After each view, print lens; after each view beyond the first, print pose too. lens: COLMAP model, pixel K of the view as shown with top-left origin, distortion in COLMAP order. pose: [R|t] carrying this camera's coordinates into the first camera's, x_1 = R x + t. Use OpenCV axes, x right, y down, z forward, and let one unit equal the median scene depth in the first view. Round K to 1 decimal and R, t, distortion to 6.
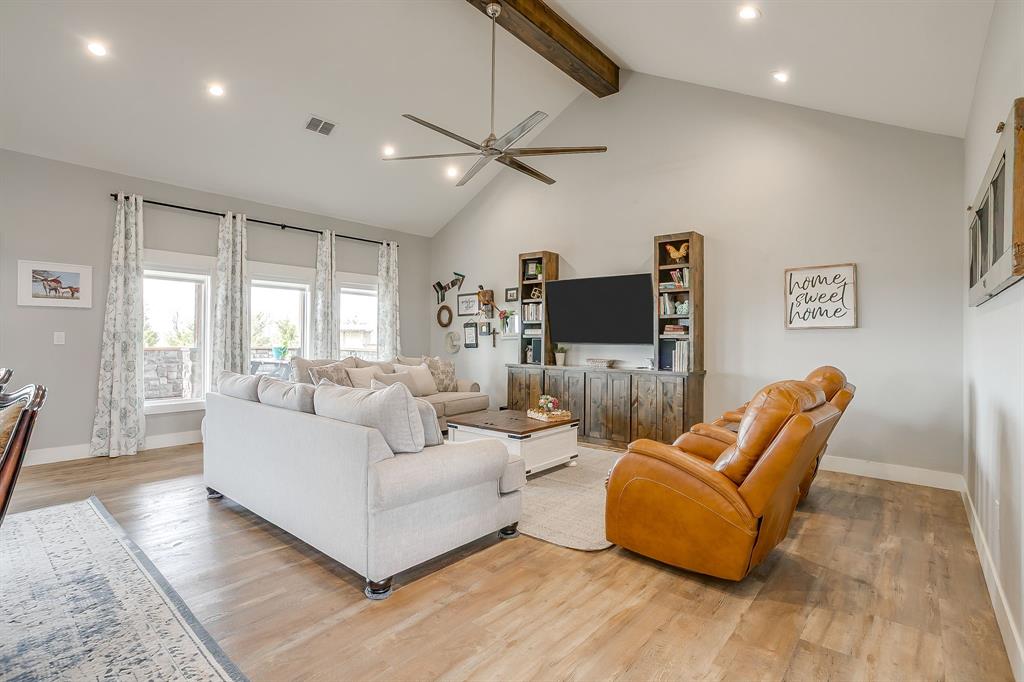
lens RADIAL K [[497.8, 0, 518.2], [0, 497.8, 333.2], [0, 0, 1]] dist [-0.034920, 0.020149]
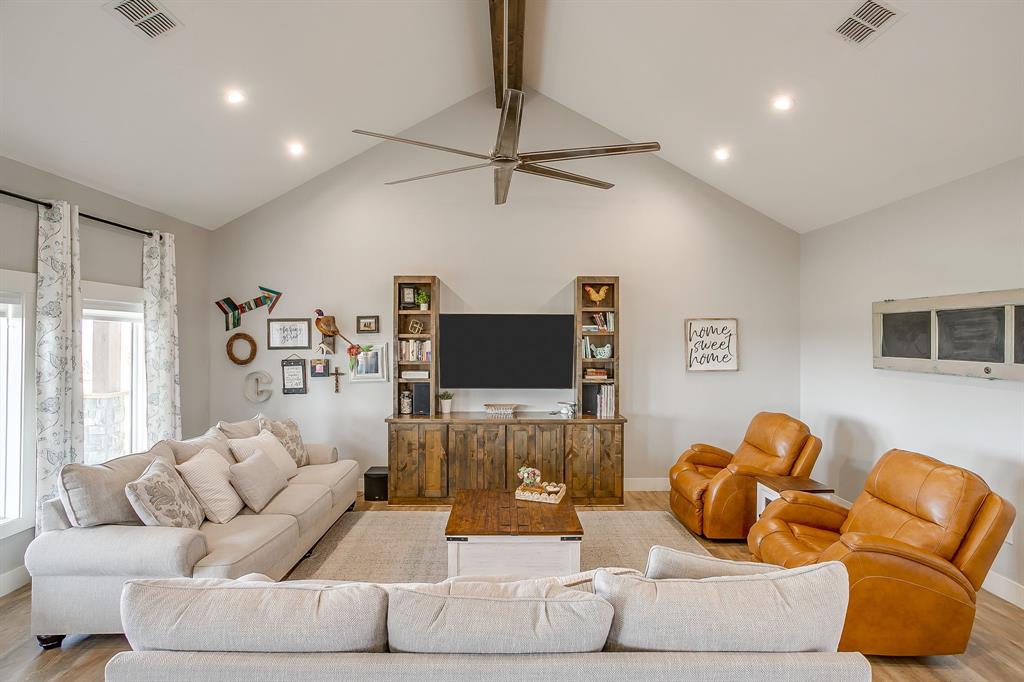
lens RADIAL K [[497.8, 0, 516.7], [0, 497.8, 331.9], [0, 0, 1]] dist [-0.034920, 0.020149]
pose [[0.763983, 0.002378, 0.645232, -0.428721], [-0.005180, 0.999984, 0.002448, -0.088574], [-0.645215, -0.005213, 0.763983, 0.338616]]
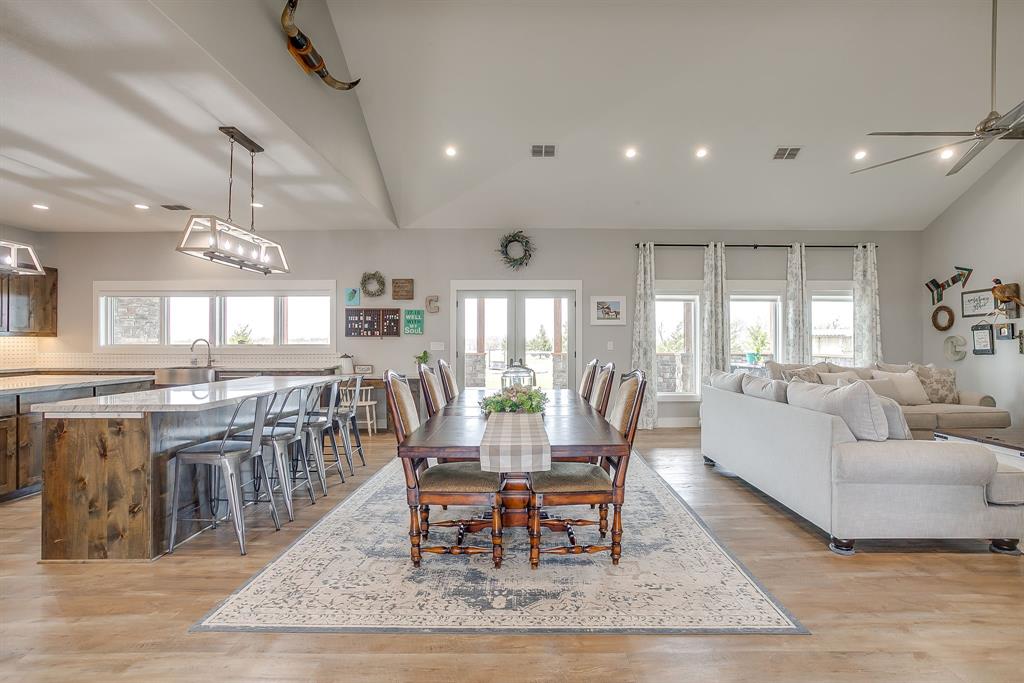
lens RADIAL K [[497.8, 0, 518.7], [0, 497.8, 340.5], [0, 0, 1]] dist [-0.034920, 0.020149]
pose [[0.631251, -0.012828, -0.775473, 0.070725], [0.013834, 0.999890, -0.005279, -0.001283], [0.775455, -0.007395, 0.631359, -0.171352]]
